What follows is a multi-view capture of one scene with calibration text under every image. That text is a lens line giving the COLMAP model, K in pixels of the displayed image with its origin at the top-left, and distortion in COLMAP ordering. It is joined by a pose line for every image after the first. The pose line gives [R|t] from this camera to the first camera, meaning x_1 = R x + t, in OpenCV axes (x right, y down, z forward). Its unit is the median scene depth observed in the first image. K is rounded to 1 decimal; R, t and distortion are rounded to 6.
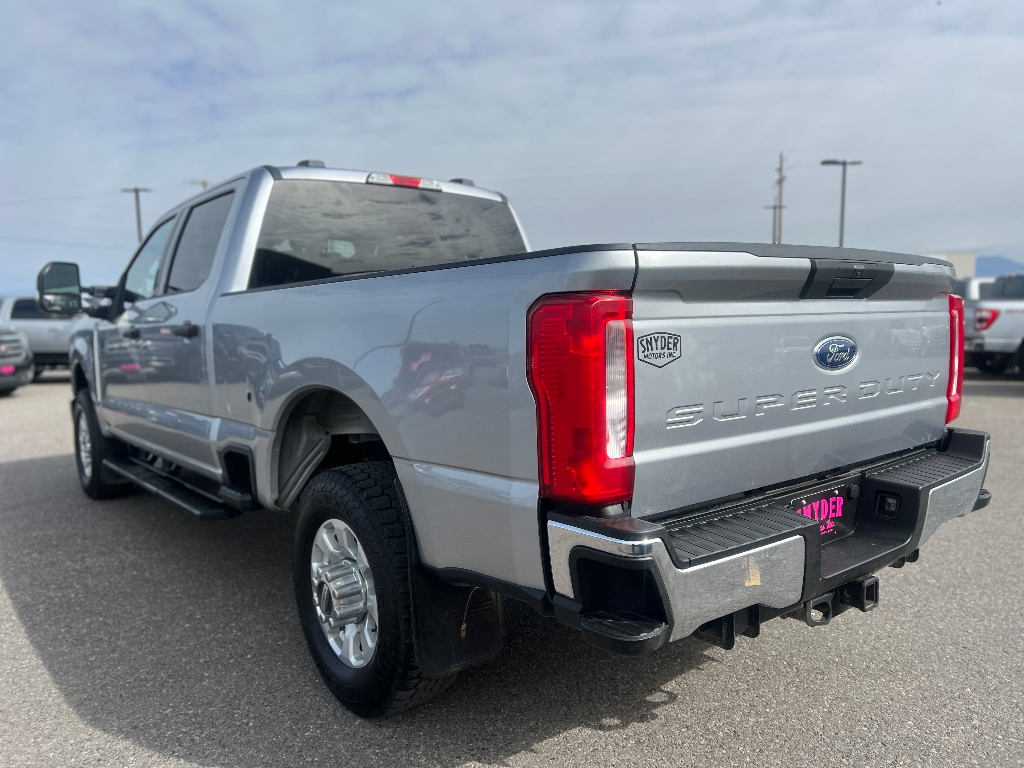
lens RADIAL K [[782.6, 0, 521.6], [0, 782.6, 387.3], [0, 0, 1]] dist [0.077400, -0.086126]
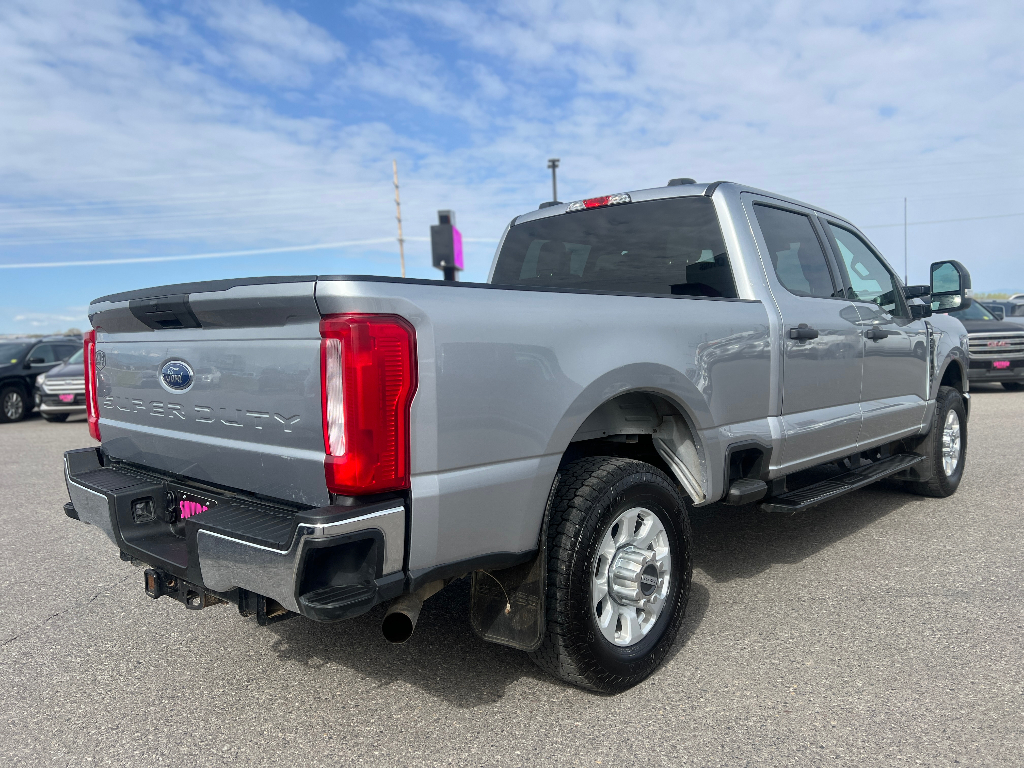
lens RADIAL K [[781.2, 0, 516.1], [0, 781.2, 378.7], [0, 0, 1]] dist [0.064375, -0.070956]
pose [[0.117197, 0.075570, -0.990229, 1.556388], [-0.070425, 0.995223, 0.067616, -0.146829], [0.990608, 0.061812, 0.121959, 1.312850]]
